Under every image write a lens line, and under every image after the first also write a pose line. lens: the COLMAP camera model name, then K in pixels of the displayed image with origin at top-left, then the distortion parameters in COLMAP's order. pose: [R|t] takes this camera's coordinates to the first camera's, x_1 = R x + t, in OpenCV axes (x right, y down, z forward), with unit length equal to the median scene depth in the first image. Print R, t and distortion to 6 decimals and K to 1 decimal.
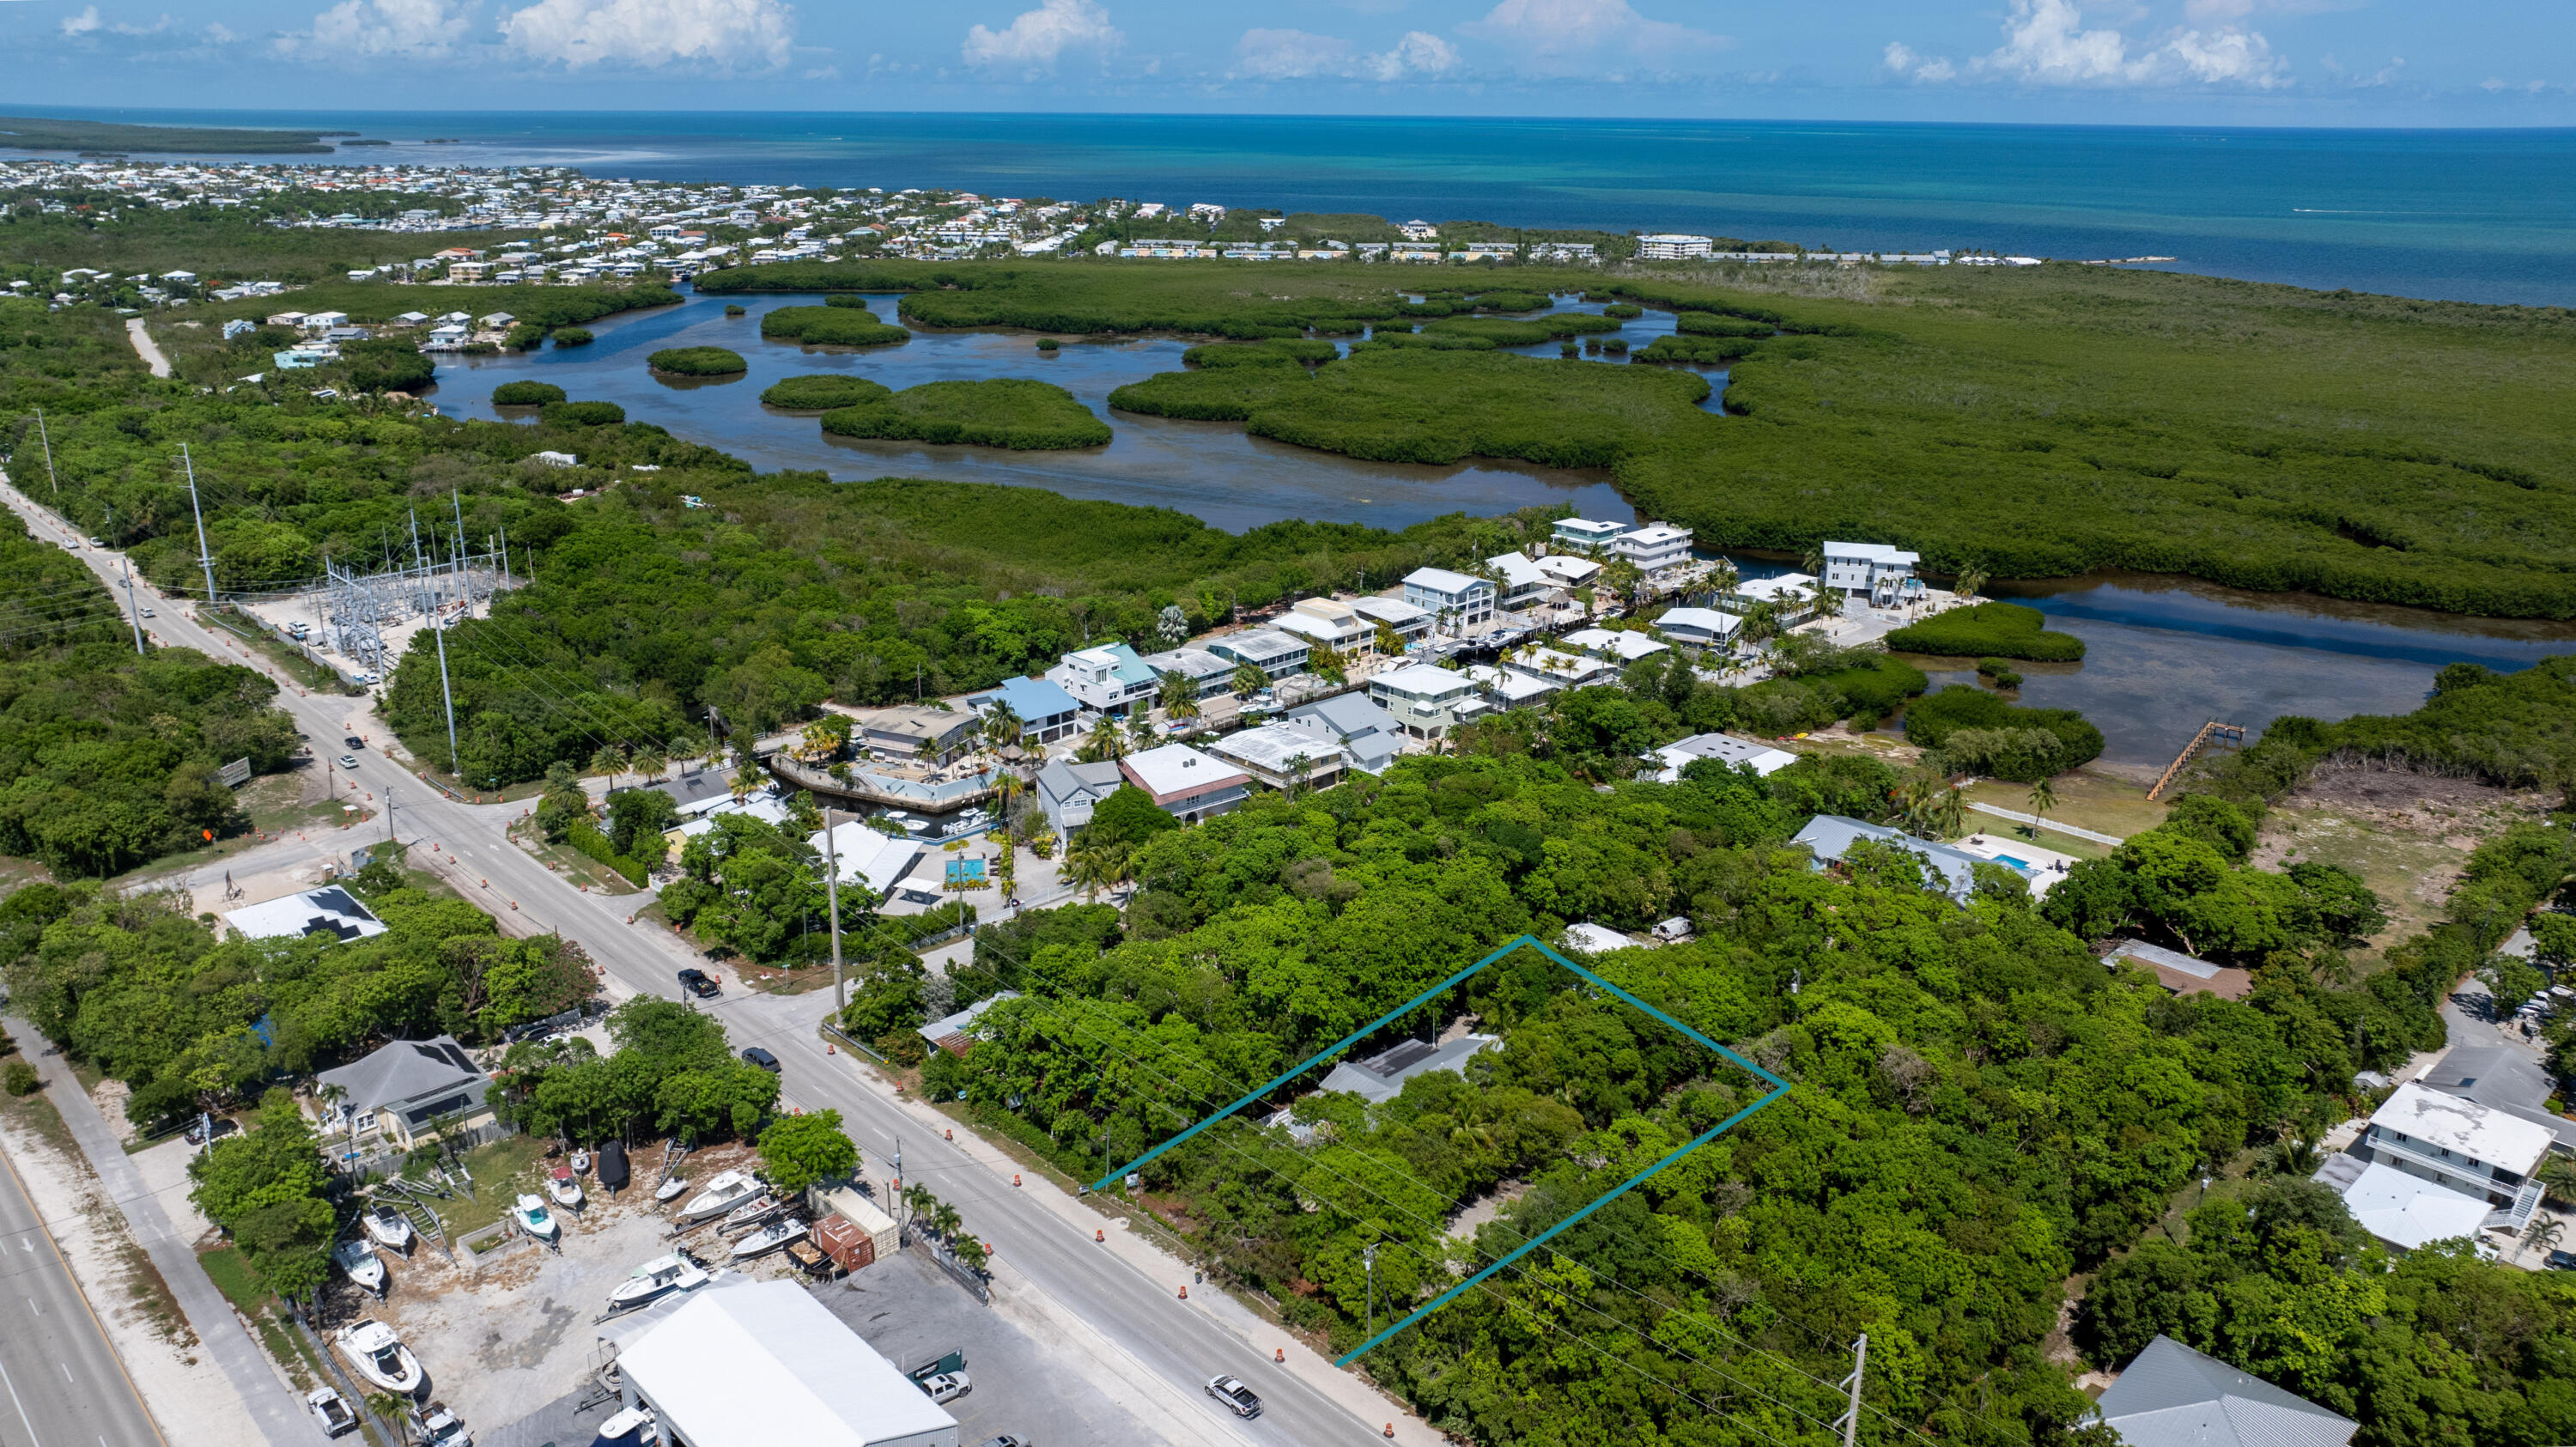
lens RADIAL K [[1854.1, 0, 1288.0], [0, 1854.1, 723.5], [0, 0, 1]] dist [-0.012442, -0.002120]
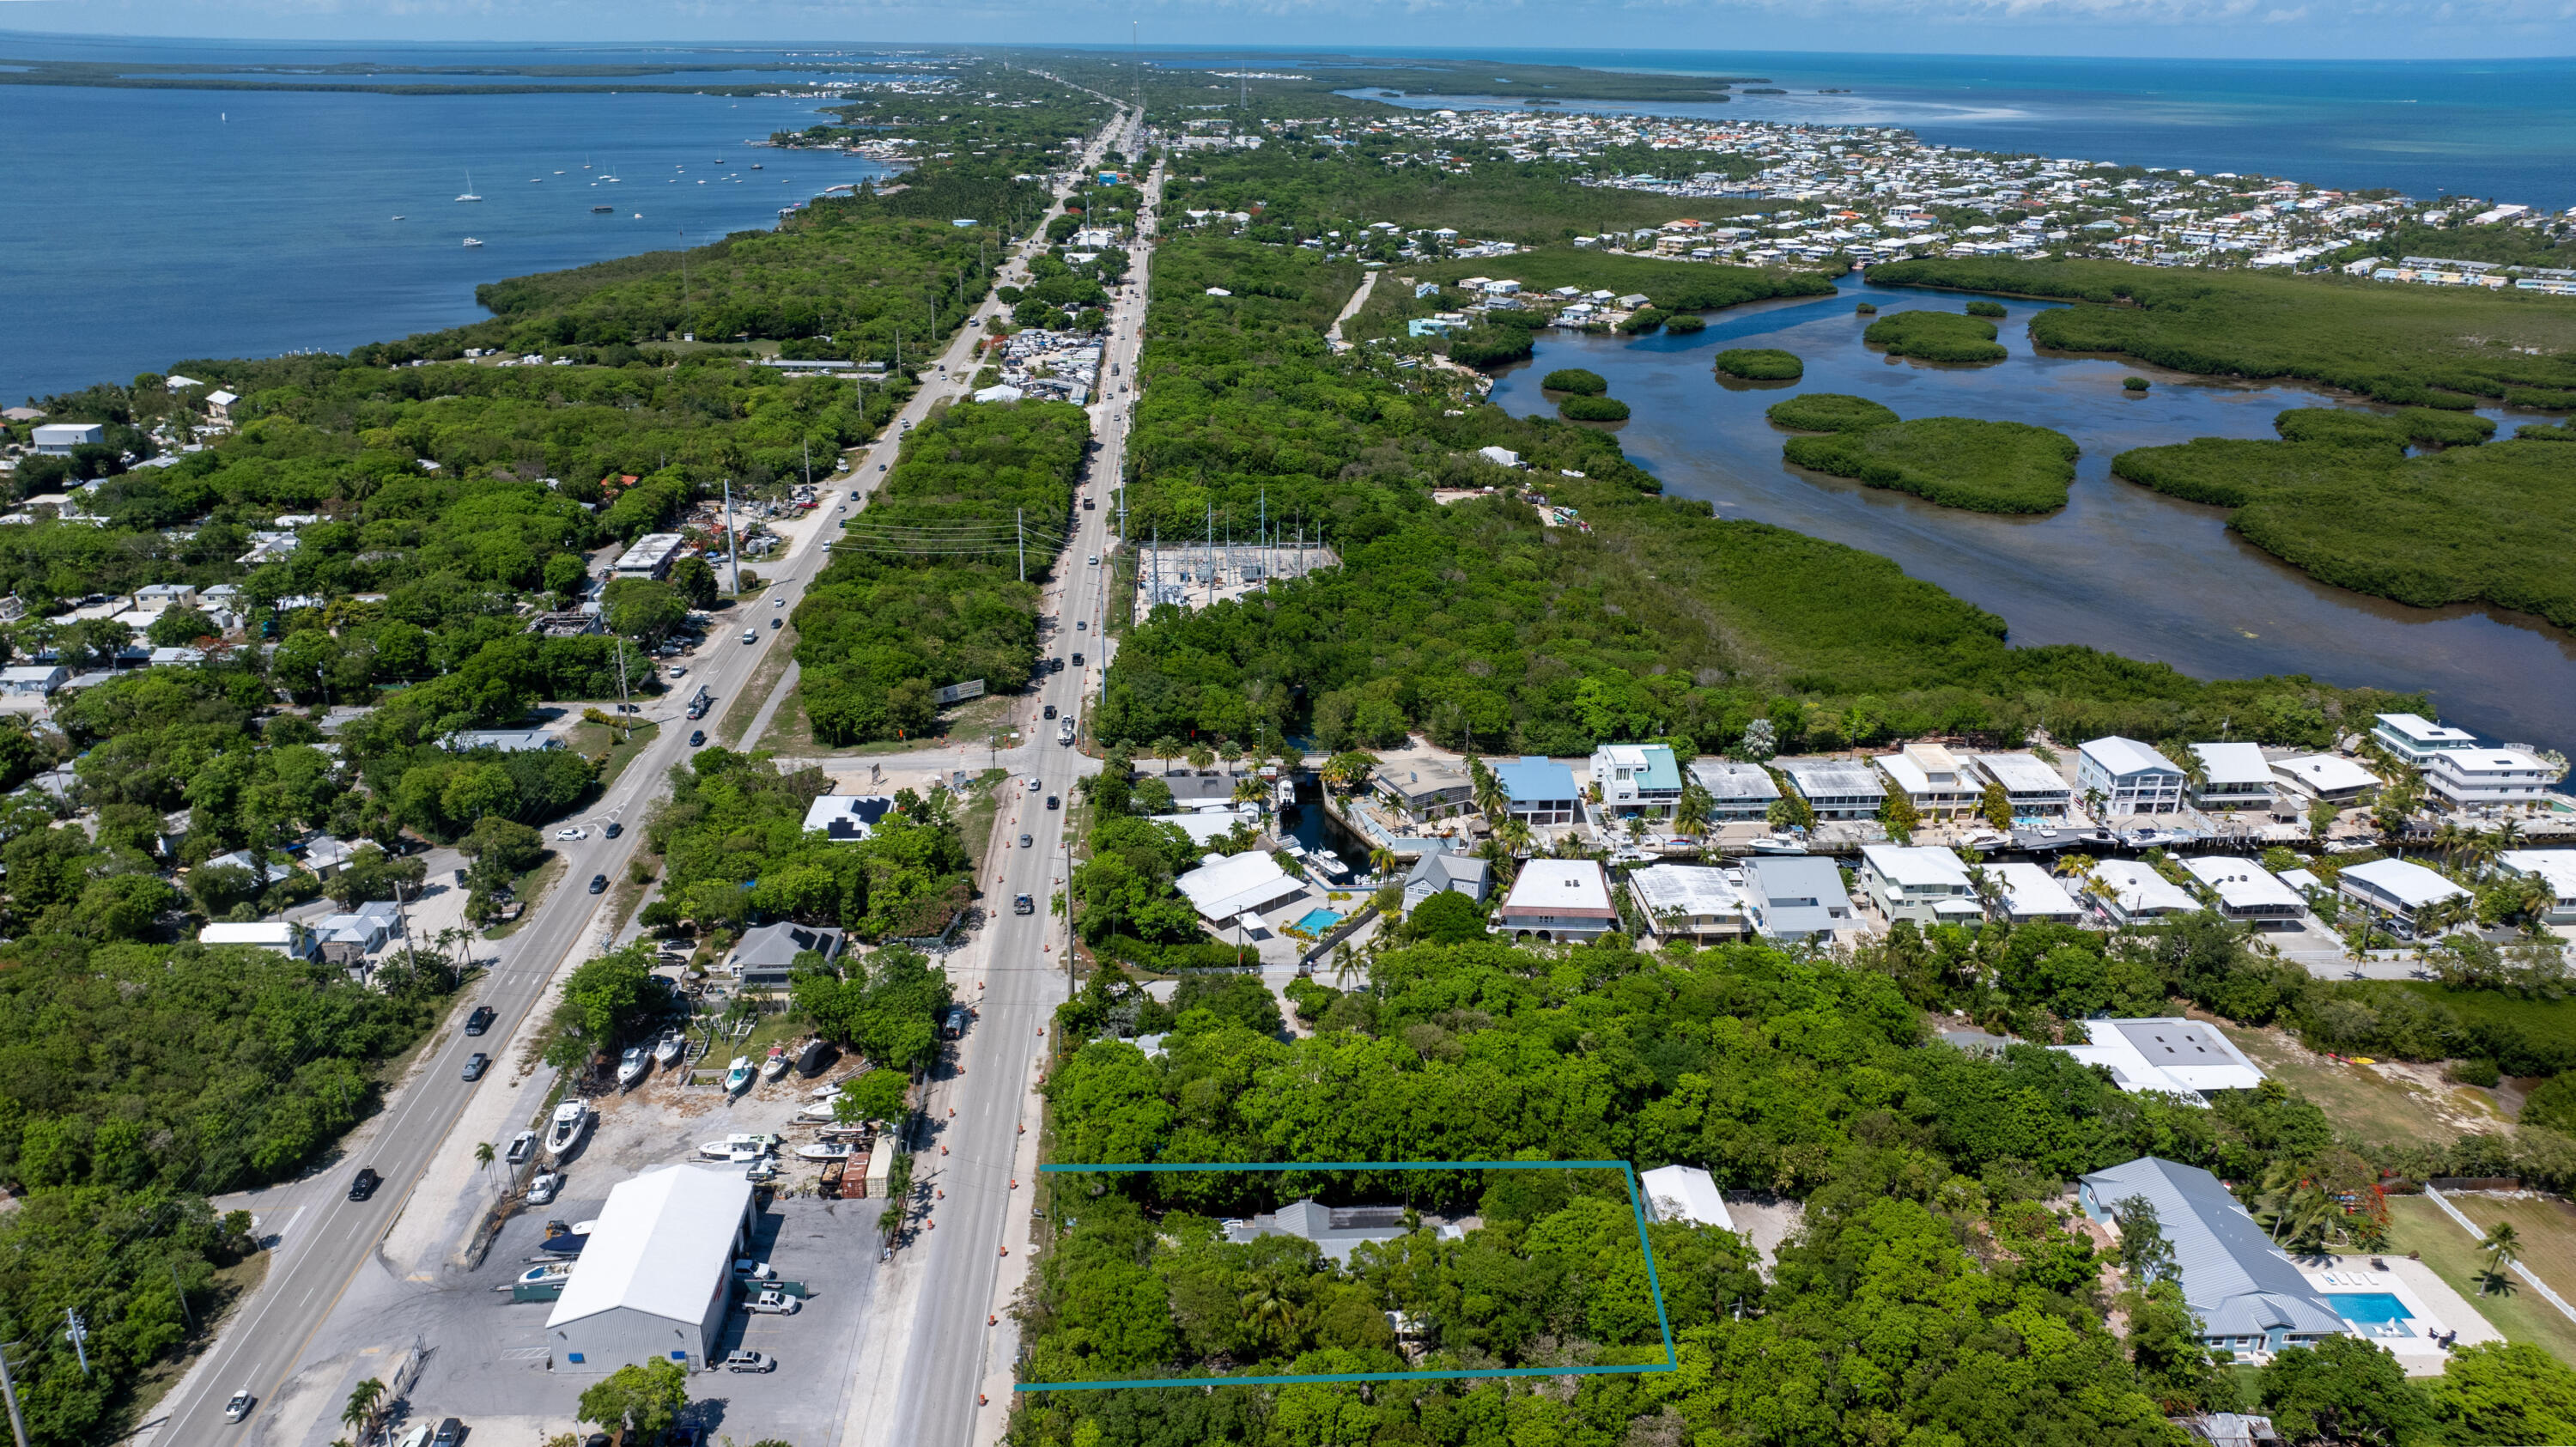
lens RADIAL K [[1854.1, 0, 1288.0], [0, 1854.1, 723.5], [0, 0, 1]] dist [-0.012442, -0.002120]
pose [[0.755904, 0.226895, -0.614107, 0.362378], [-0.208821, 0.972588, 0.102306, -0.113040], [0.620486, 0.050905, 0.782564, 0.082741]]
